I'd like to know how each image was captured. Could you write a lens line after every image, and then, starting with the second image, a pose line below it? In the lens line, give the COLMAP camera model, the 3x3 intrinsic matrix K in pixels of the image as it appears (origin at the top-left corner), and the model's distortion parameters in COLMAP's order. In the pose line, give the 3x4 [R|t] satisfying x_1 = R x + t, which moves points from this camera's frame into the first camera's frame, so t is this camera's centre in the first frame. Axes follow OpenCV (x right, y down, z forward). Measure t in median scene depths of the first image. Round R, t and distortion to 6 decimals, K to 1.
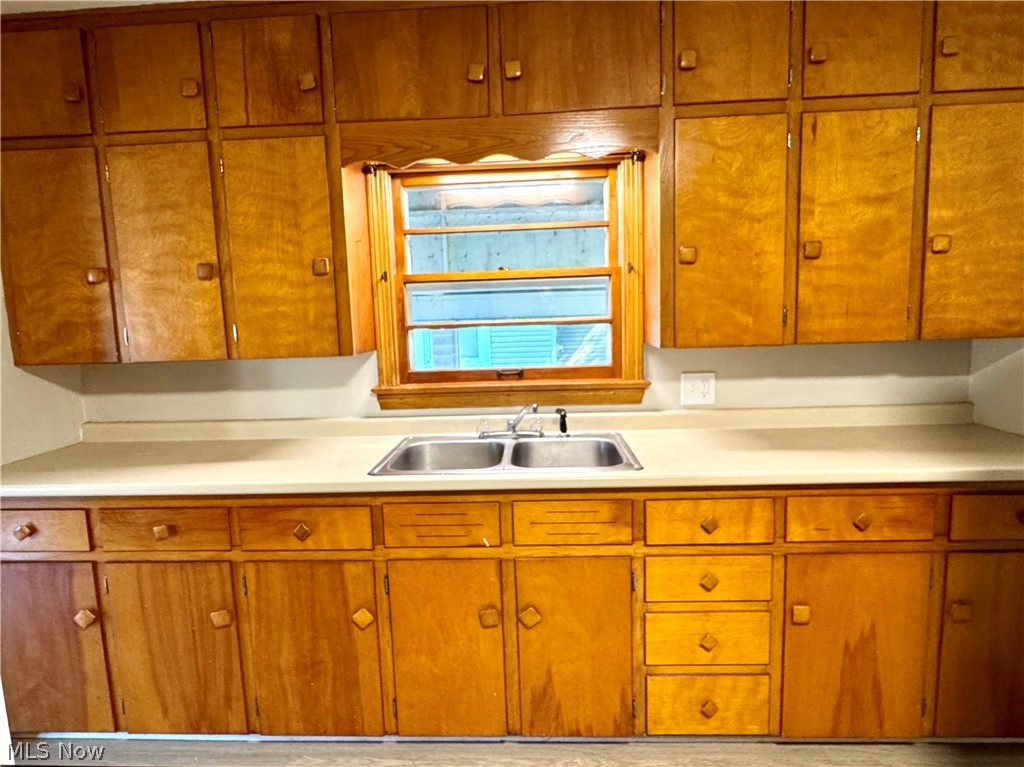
lens RADIAL K [[602.6, 0, 508.5], [0, 602.6, 388.6], [0, 0, 1]] dist [-0.003560, -0.000334]
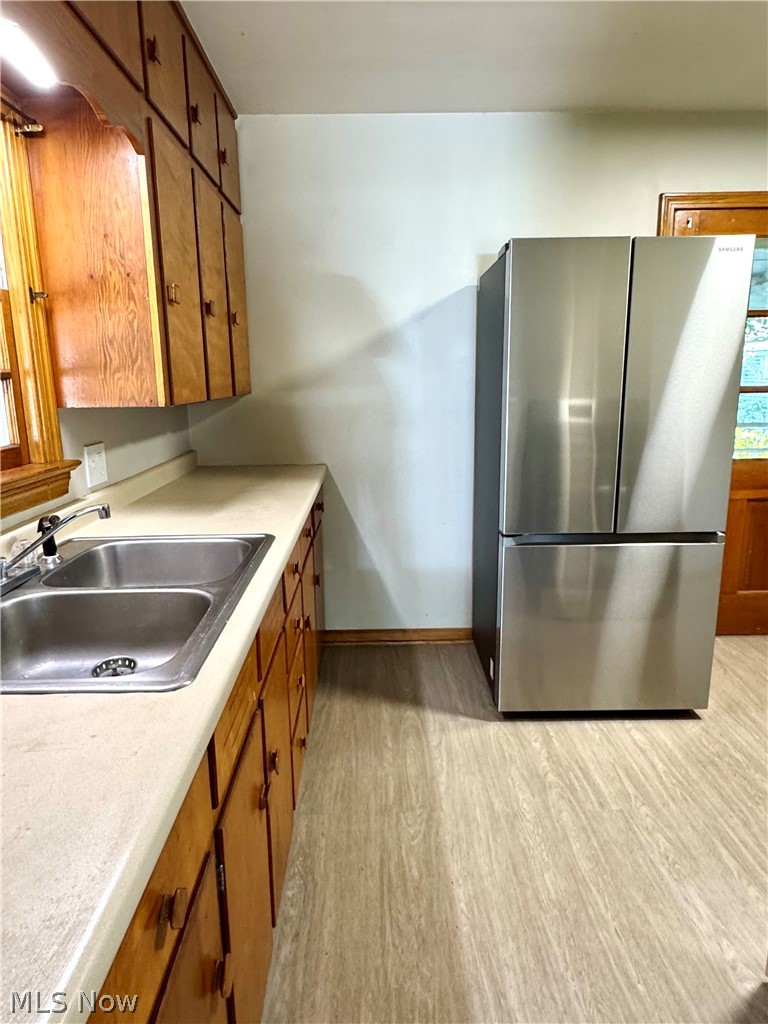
lens RADIAL K [[613.9, 0, 384.0], [0, 613.9, 512.0], [0, 0, 1]] dist [-0.001767, 0.000363]
pose [[-0.069627, -0.181621, 0.980900, -0.627898], [0.145871, 0.970864, 0.190118, -0.045939], [-0.986850, 0.156323, -0.041105, 0.804054]]
